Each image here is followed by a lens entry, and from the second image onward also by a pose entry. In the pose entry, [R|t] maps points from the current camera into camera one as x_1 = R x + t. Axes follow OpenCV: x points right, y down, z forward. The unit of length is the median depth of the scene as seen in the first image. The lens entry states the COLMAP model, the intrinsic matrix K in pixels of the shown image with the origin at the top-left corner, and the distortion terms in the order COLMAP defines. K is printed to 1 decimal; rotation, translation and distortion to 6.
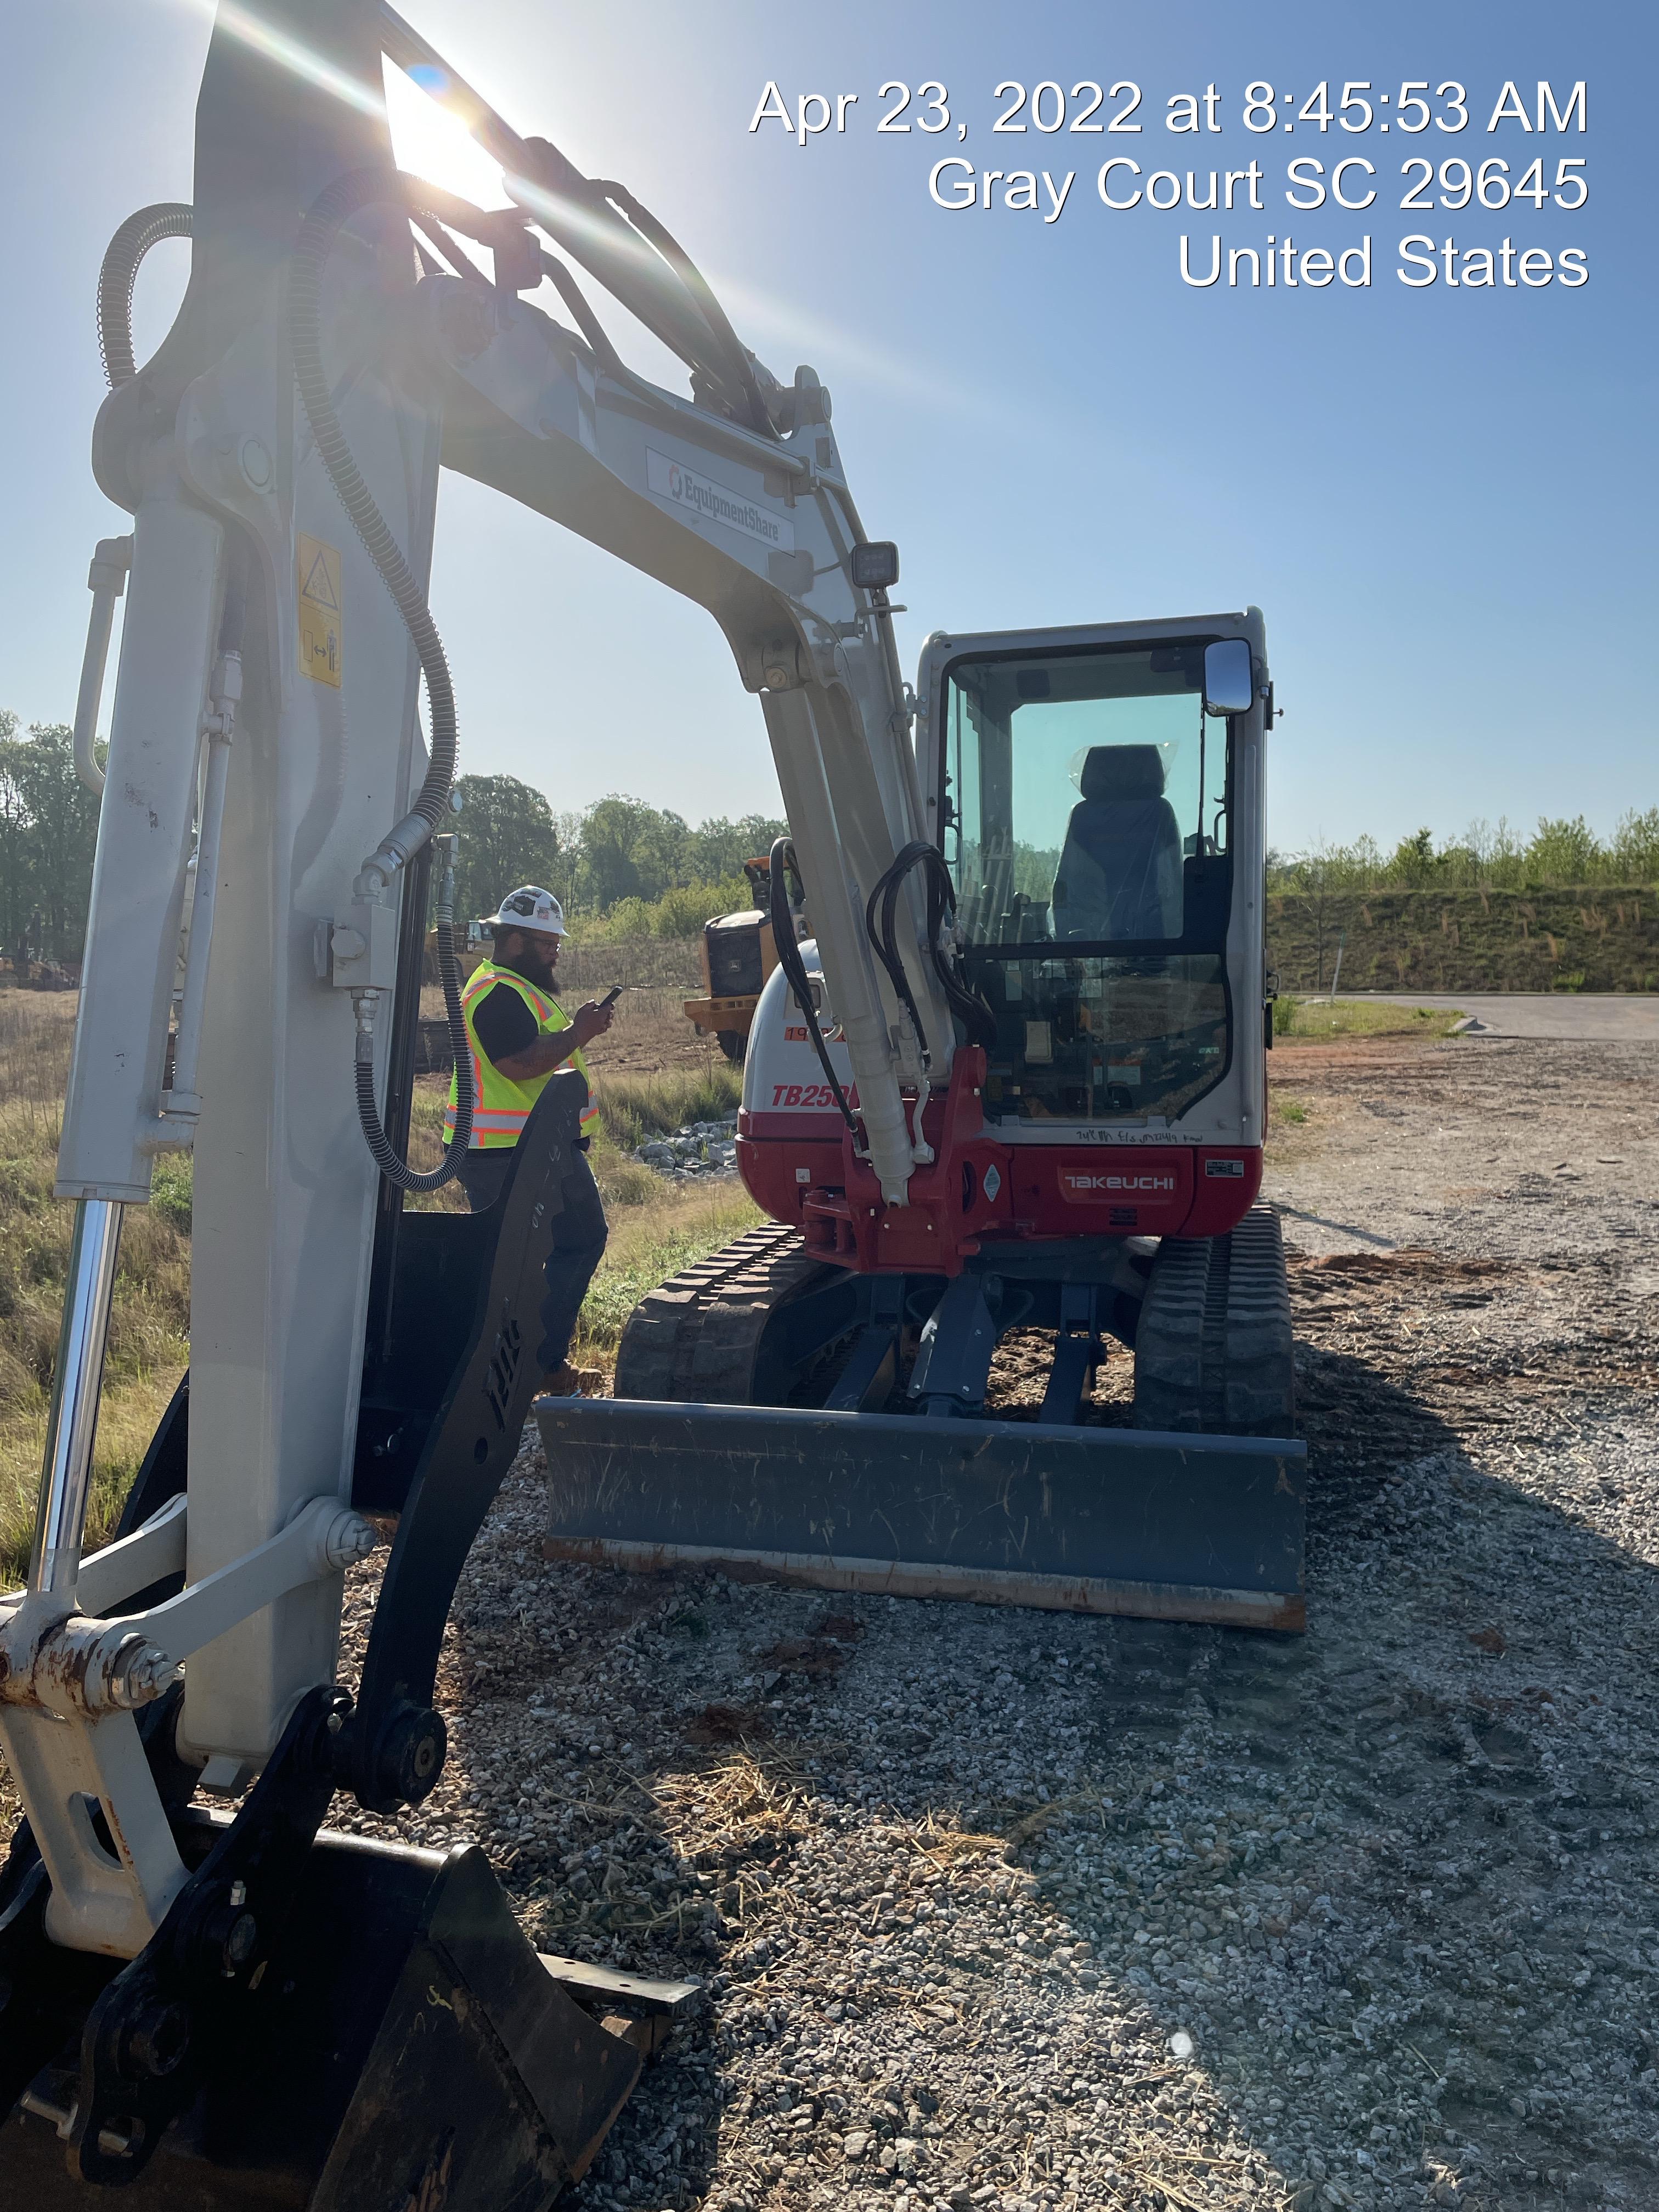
lens RADIAL K [[1676.9, 0, 821.1], [0, 1676.9, 1113.3], [0, 0, 1]] dist [0.062793, -0.014055]
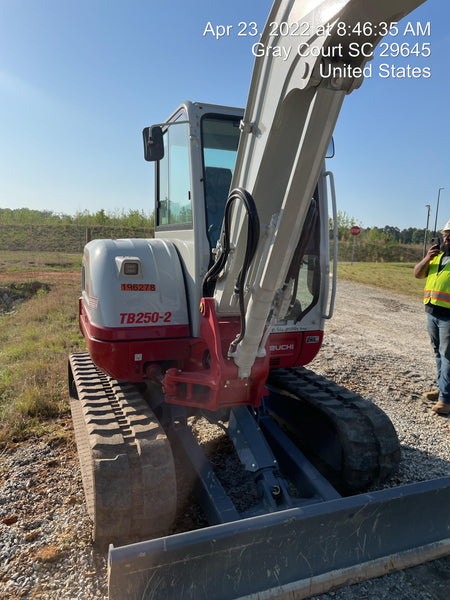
lens RADIAL K [[454.9, 0, 226.5], [0, 454.9, 296.5], [0, 0, 1]] dist [0.062793, -0.014055]
pose [[0.791468, -0.033847, 0.610273, -0.261362], [0.018739, 0.999340, 0.031124, -0.051928], [-0.610924, -0.013198, 0.791580, 0.498409]]
